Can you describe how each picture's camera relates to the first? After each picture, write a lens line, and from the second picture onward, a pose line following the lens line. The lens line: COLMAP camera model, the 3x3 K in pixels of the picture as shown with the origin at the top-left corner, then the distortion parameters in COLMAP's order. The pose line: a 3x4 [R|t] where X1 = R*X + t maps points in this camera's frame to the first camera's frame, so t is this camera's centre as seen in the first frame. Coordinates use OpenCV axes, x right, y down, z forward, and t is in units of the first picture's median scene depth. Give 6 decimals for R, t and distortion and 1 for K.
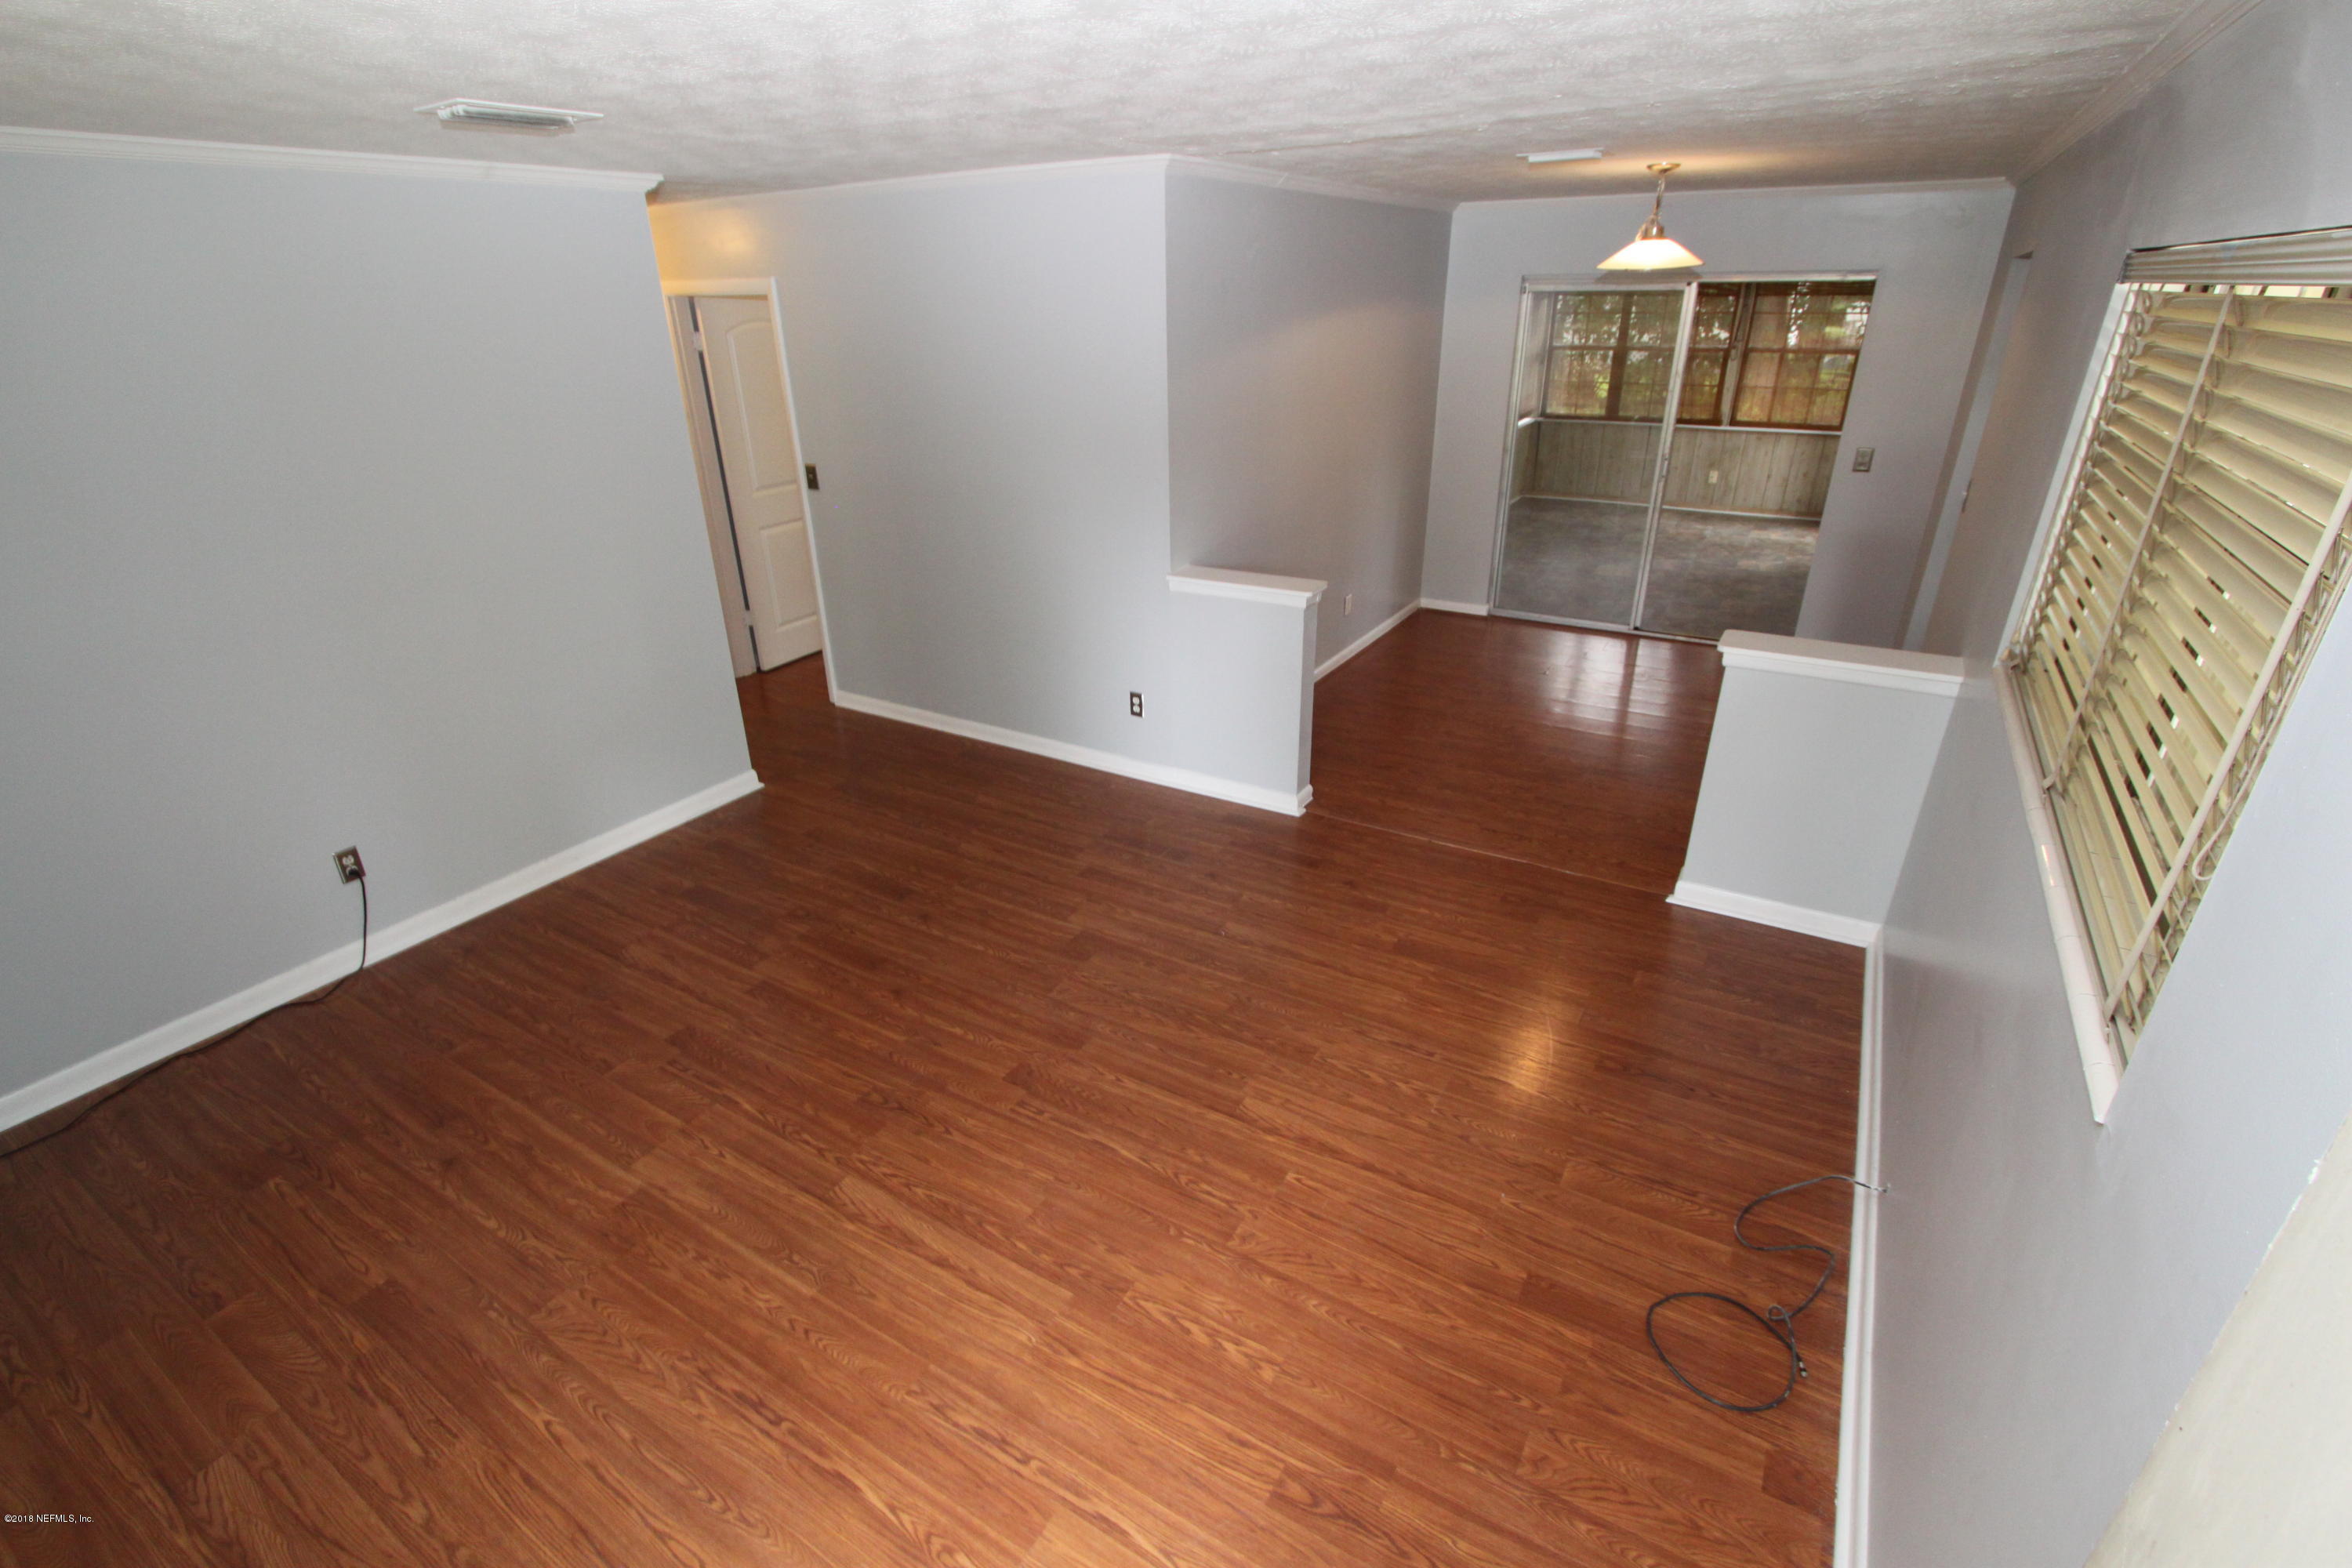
lens RADIAL K [[1072.0, 0, 1155.6], [0, 1072.0, 784.1], [0, 0, 1]] dist [-0.017035, 0.001513]
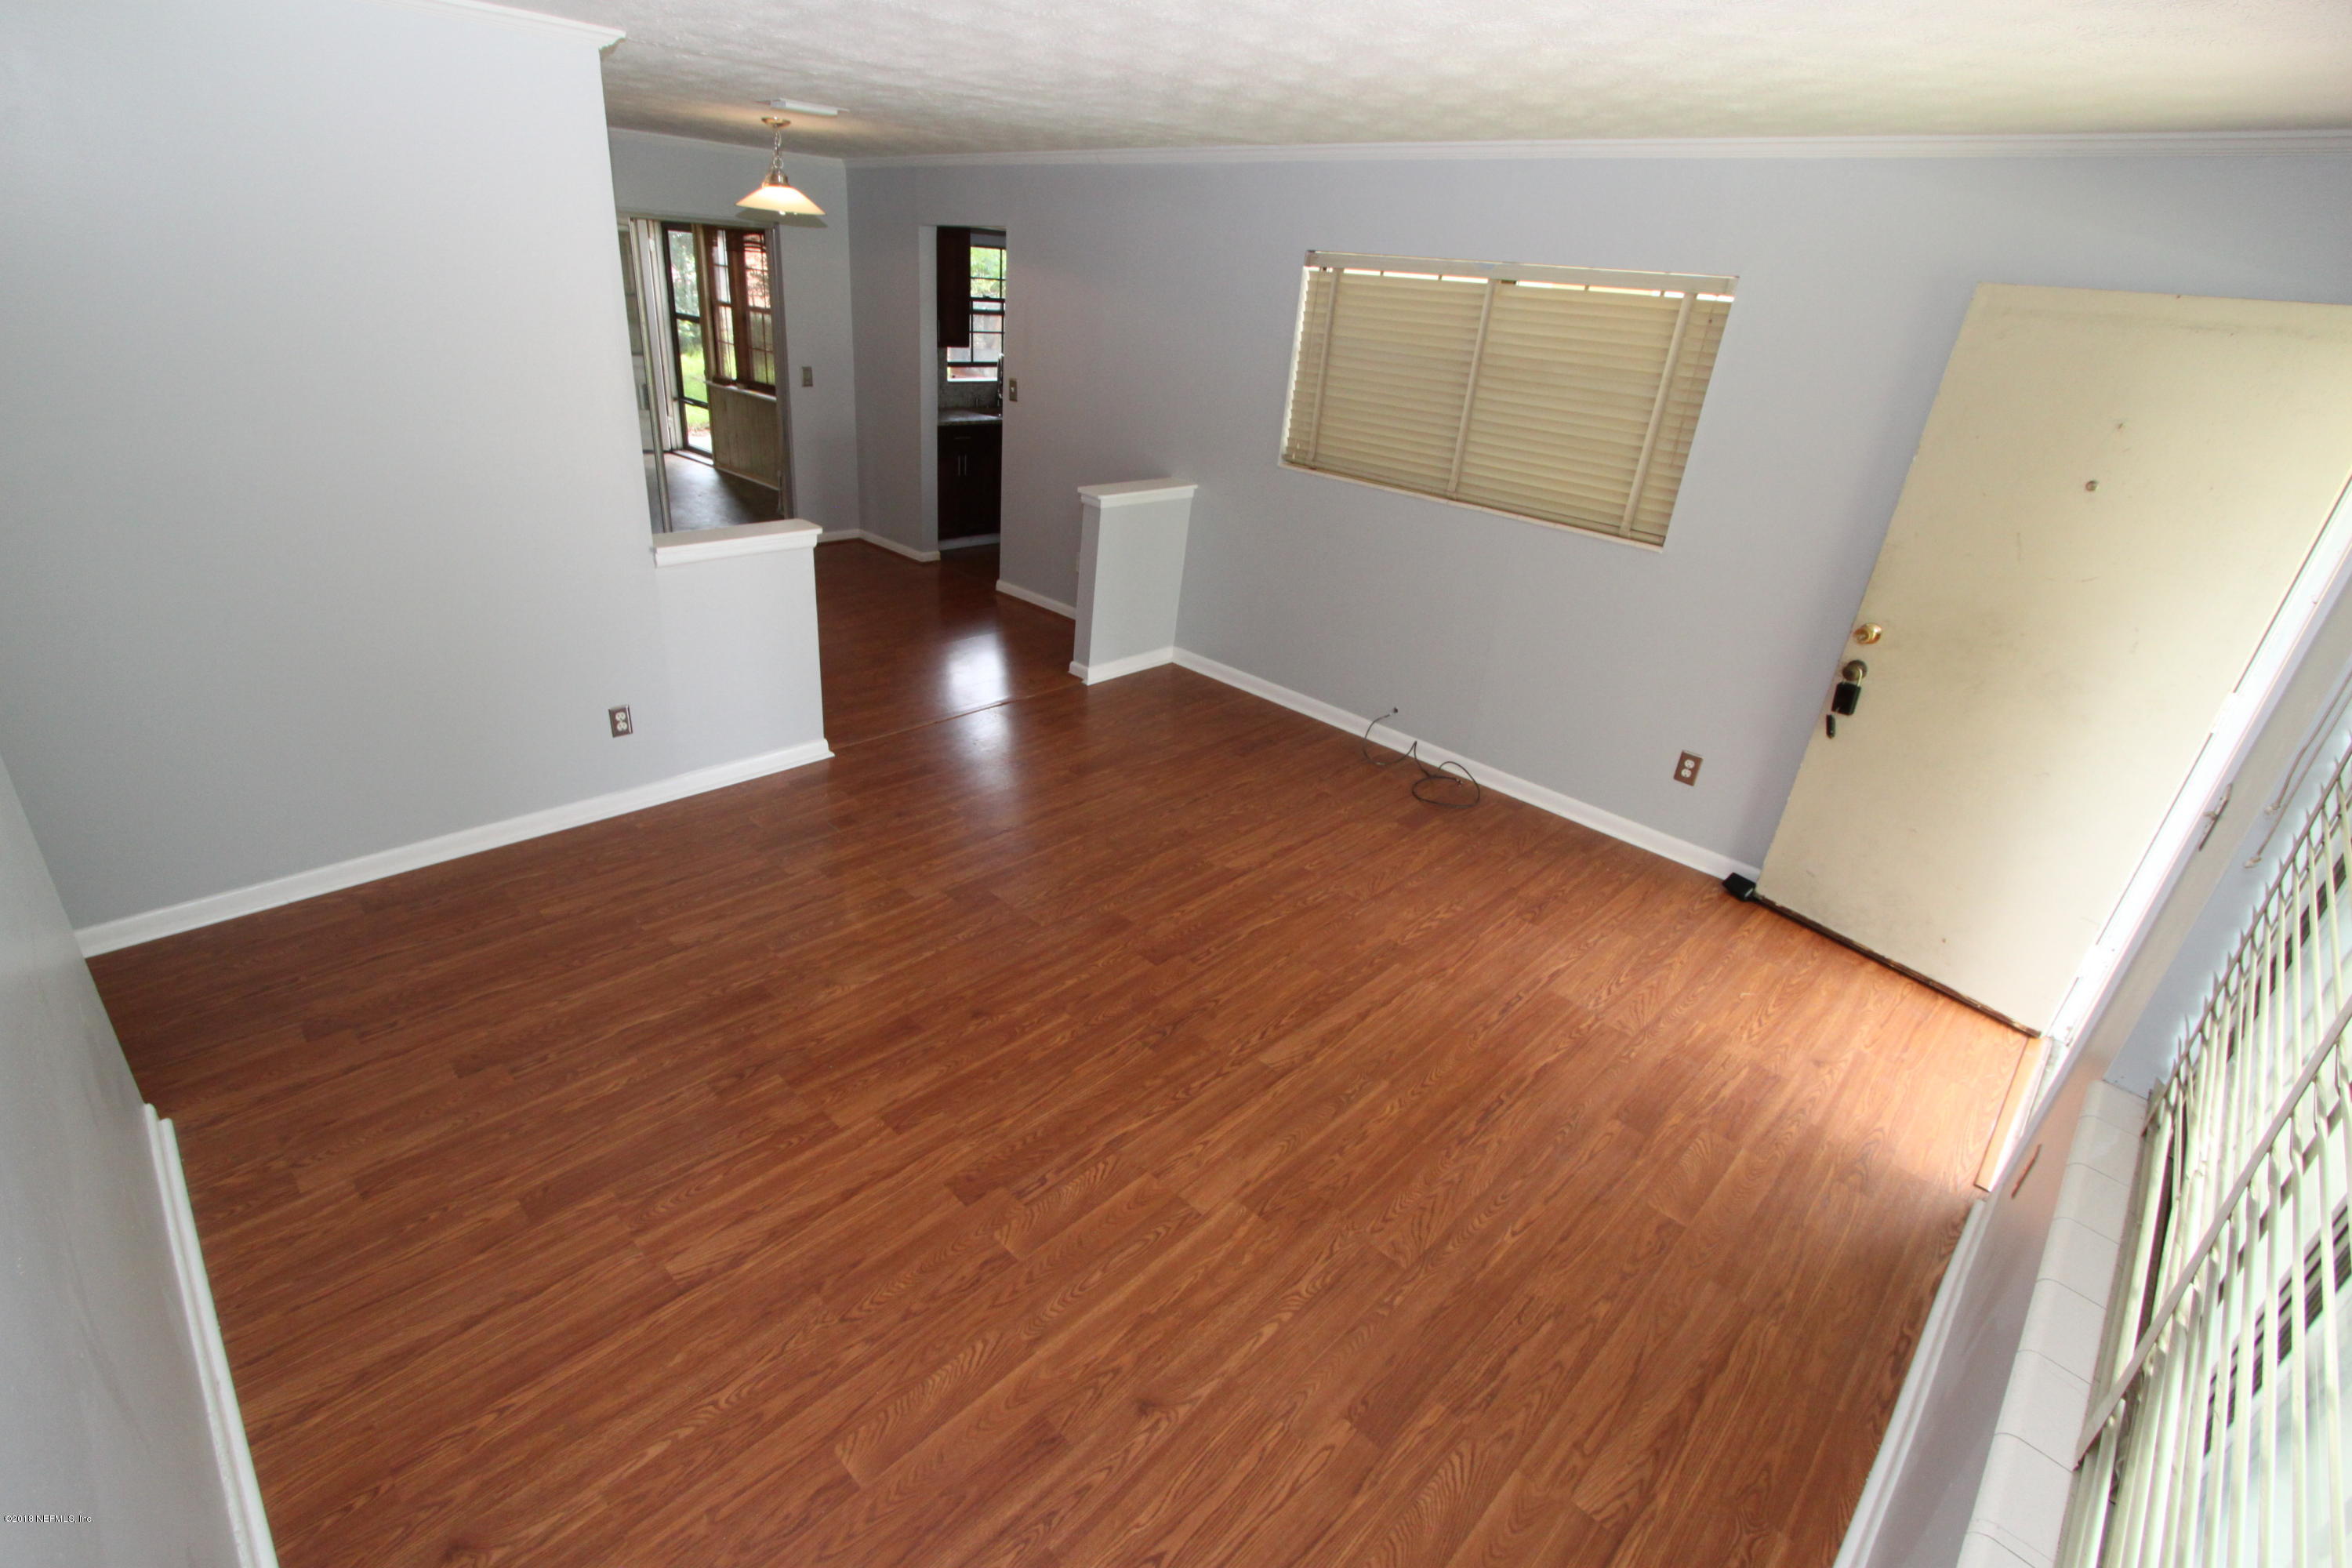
lens RADIAL K [[1072.0, 0, 1155.6], [0, 1072.0, 784.1], [0, 0, 1]] dist [-0.017035, 0.001513]
pose [[0.223253, -0.385830, 0.895150, -1.260944], [0.335228, 0.892704, 0.301168, -0.263001], [-0.915303, 0.232842, 0.328640, 0.718140]]
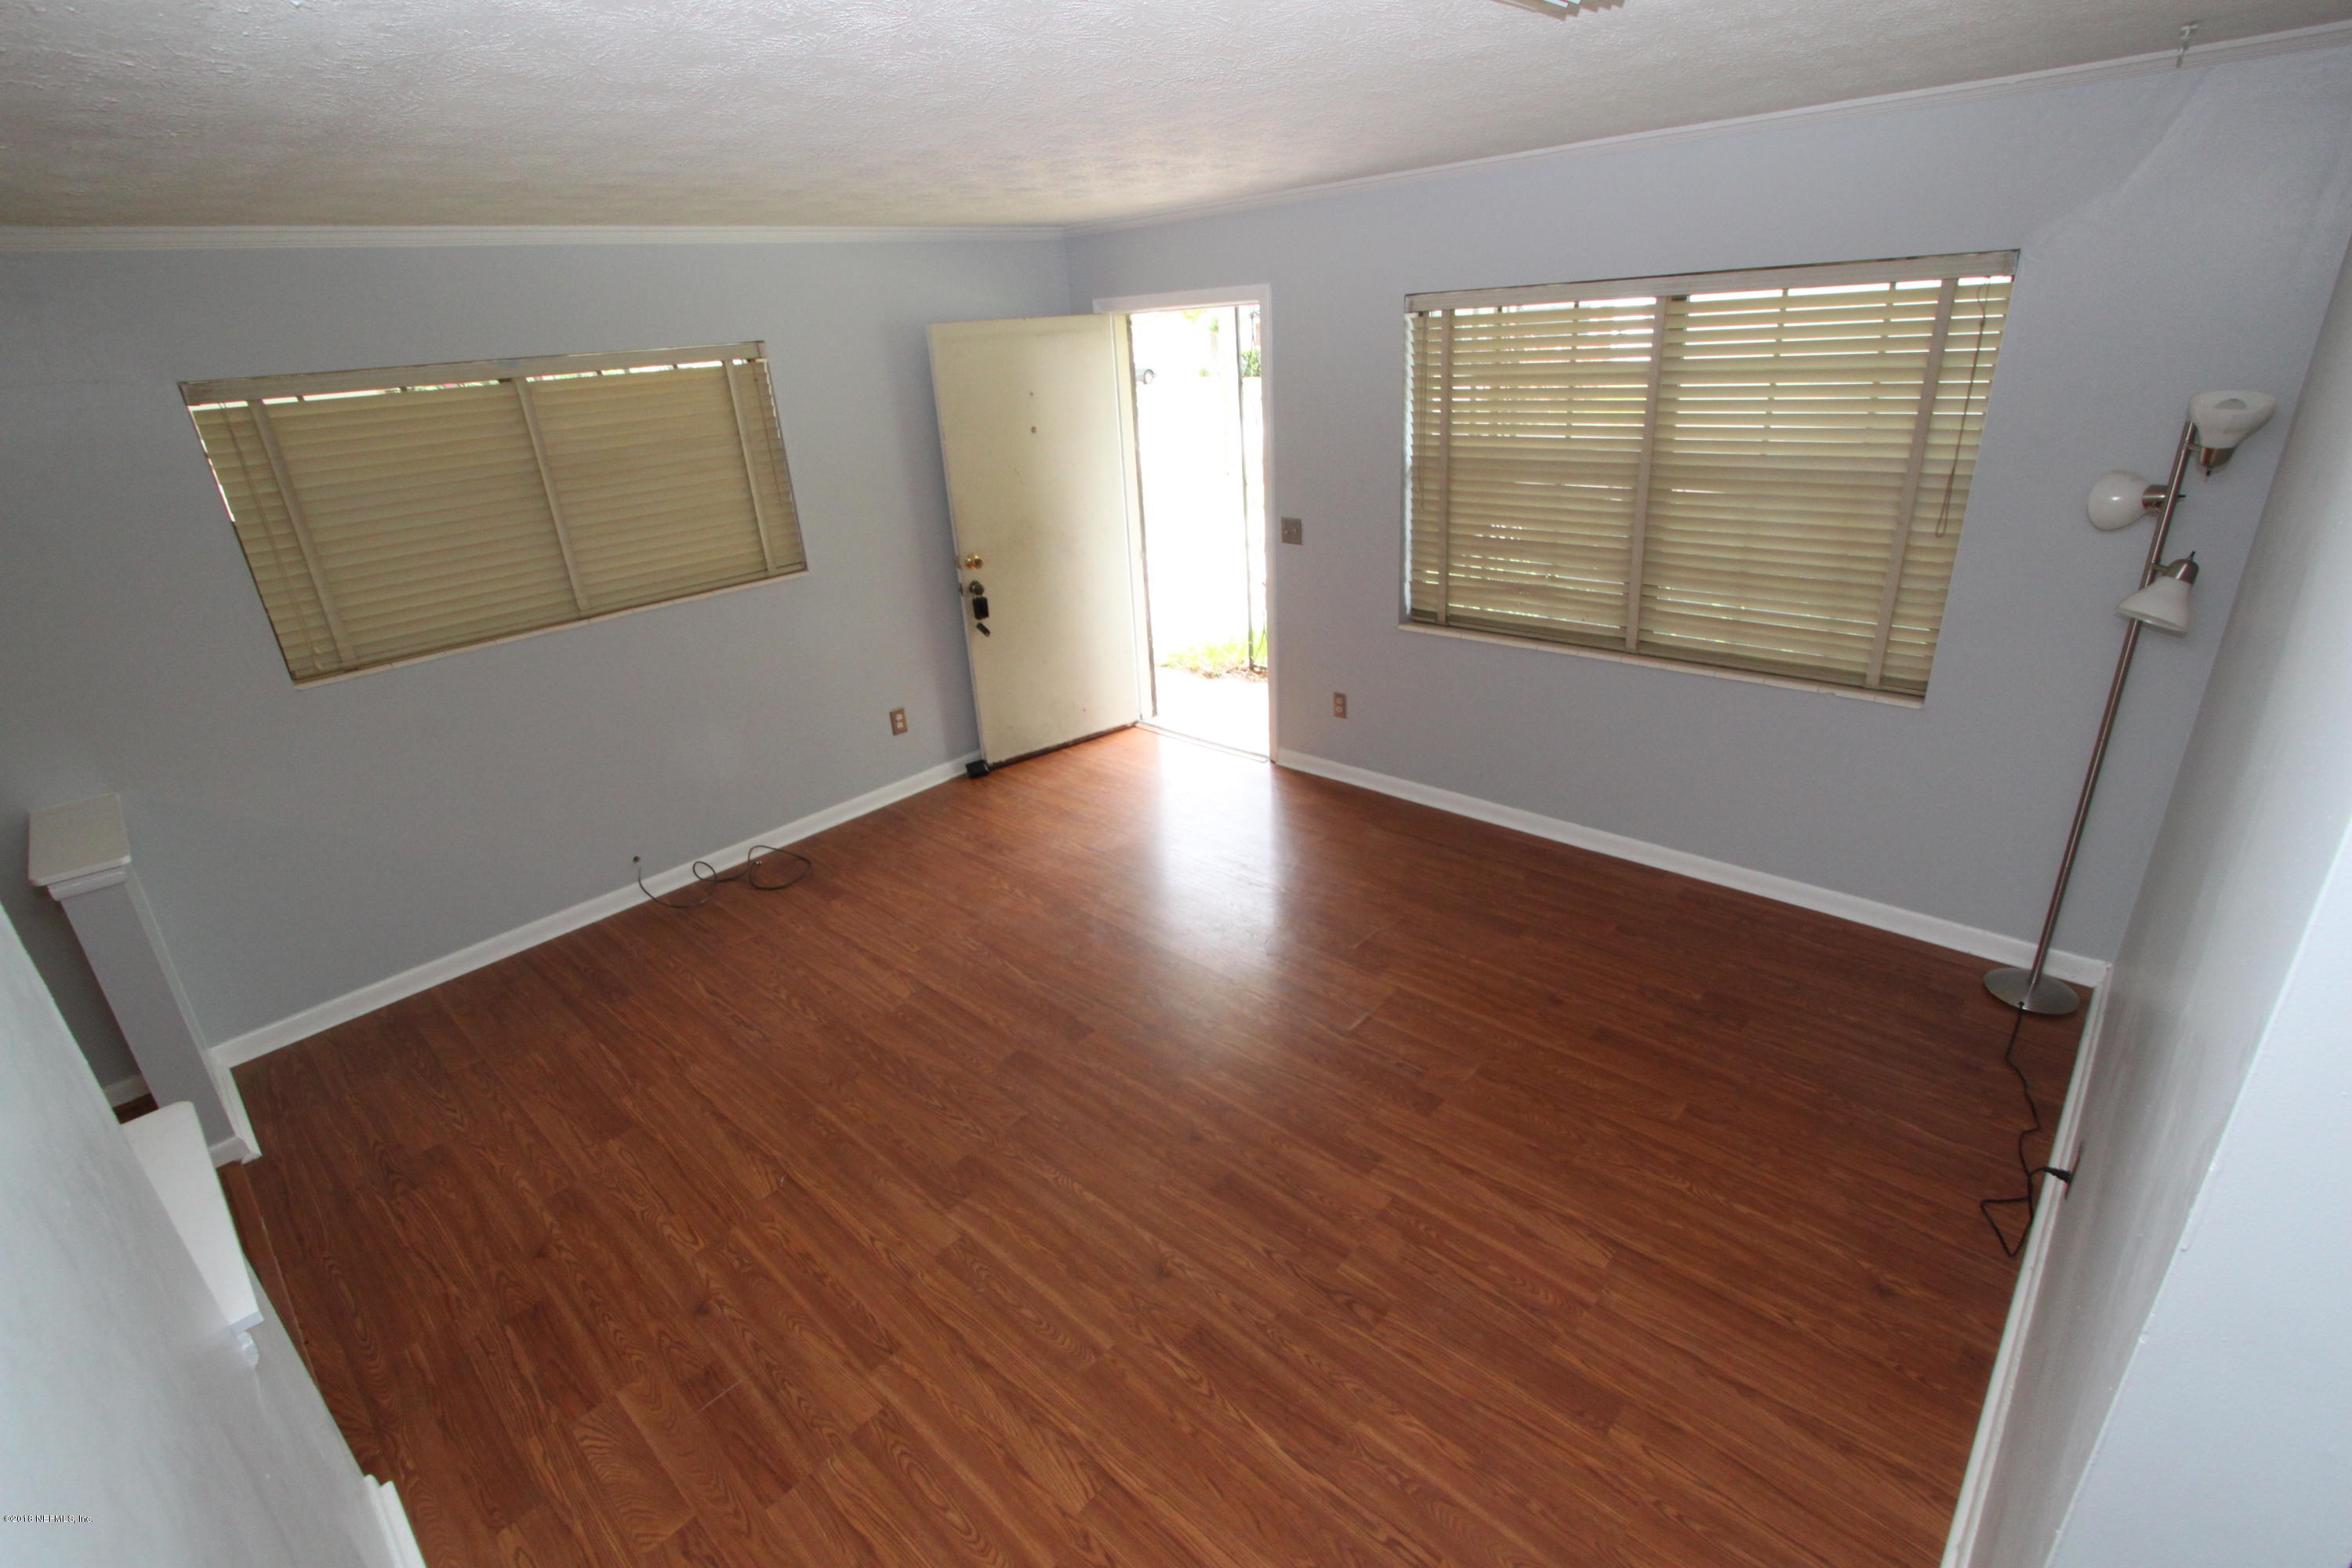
lens RADIAL K [[1072.0, 0, 1155.6], [0, 1072.0, 784.1], [0, 0, 1]] dist [-0.017035, 0.001513]
pose [[-0.974631, 0.001357, 0.223815, -0.542298], [0.167753, 0.666415, 0.726464, -0.823453], [-0.148168, 0.745580, -0.649736, 1.822970]]
